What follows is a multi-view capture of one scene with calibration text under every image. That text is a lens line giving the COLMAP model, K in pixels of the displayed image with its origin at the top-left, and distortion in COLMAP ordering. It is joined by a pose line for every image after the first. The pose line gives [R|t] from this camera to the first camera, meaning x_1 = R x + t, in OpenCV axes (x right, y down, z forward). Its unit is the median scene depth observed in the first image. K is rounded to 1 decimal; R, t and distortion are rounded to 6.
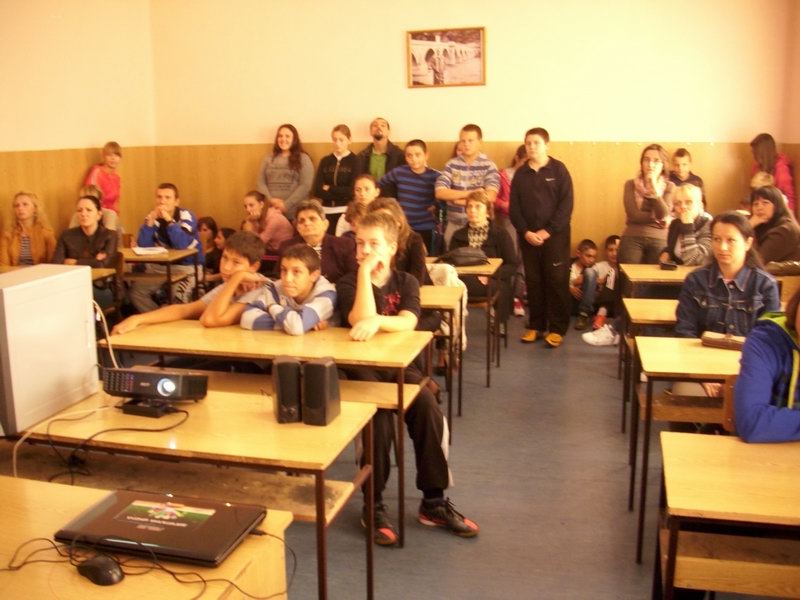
lens RADIAL K [[823.9, 0, 396.1], [0, 823.9, 314.0], [0, 0, 1]] dist [-0.188248, 0.153349]
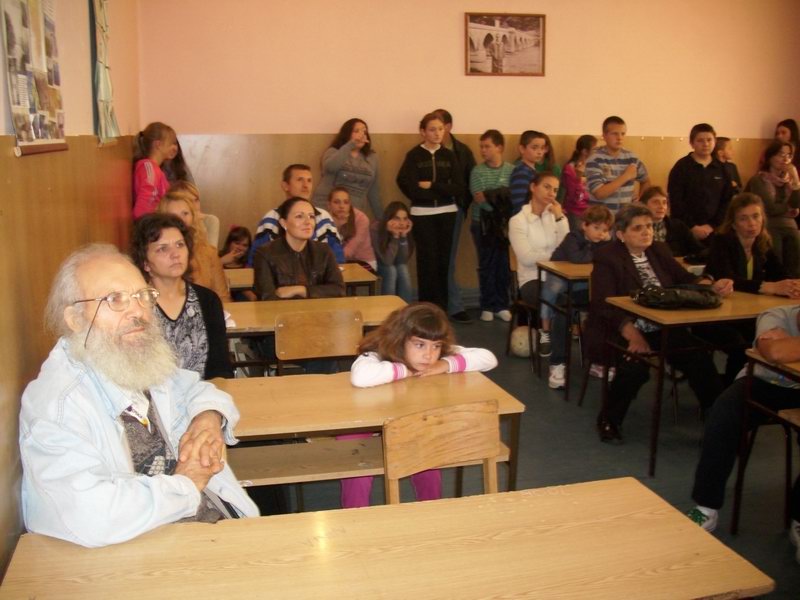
lens RADIAL K [[823.9, 0, 396.1], [0, 823.9, 314.0], [0, 0, 1]] dist [-0.188248, 0.153349]
pose [[0.888618, -0.090438, 0.449642, -0.778269], [0.090228, 0.995679, 0.021947, -0.062138], [-0.449684, 0.021068, 0.892939, 0.369280]]
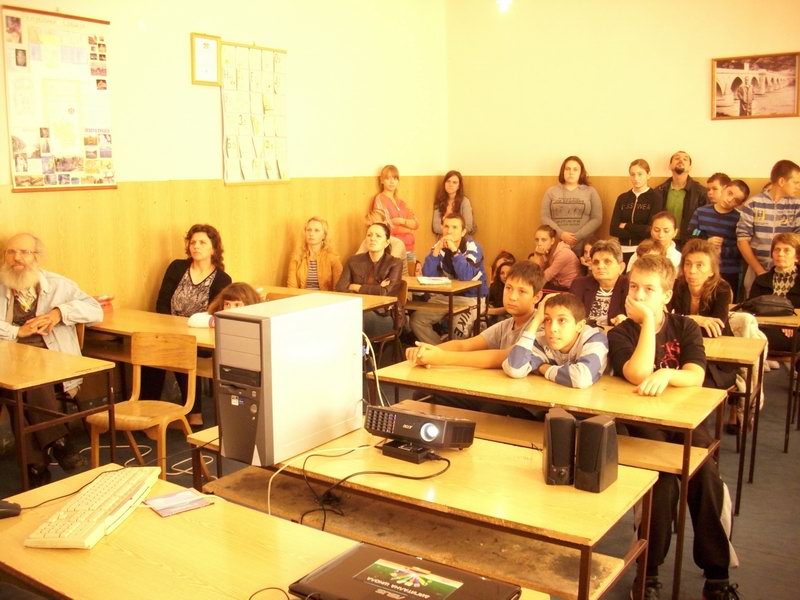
lens RADIAL K [[823.9, 0, 396.1], [0, 823.9, 314.0], [0, 0, 1]] dist [-0.188248, 0.153349]
pose [[0.938953, 0.058874, -0.338971, -0.003259], [-0.071868, 0.997078, -0.025899, -0.009305], [0.336456, 0.048679, 0.940440, 0.045817]]
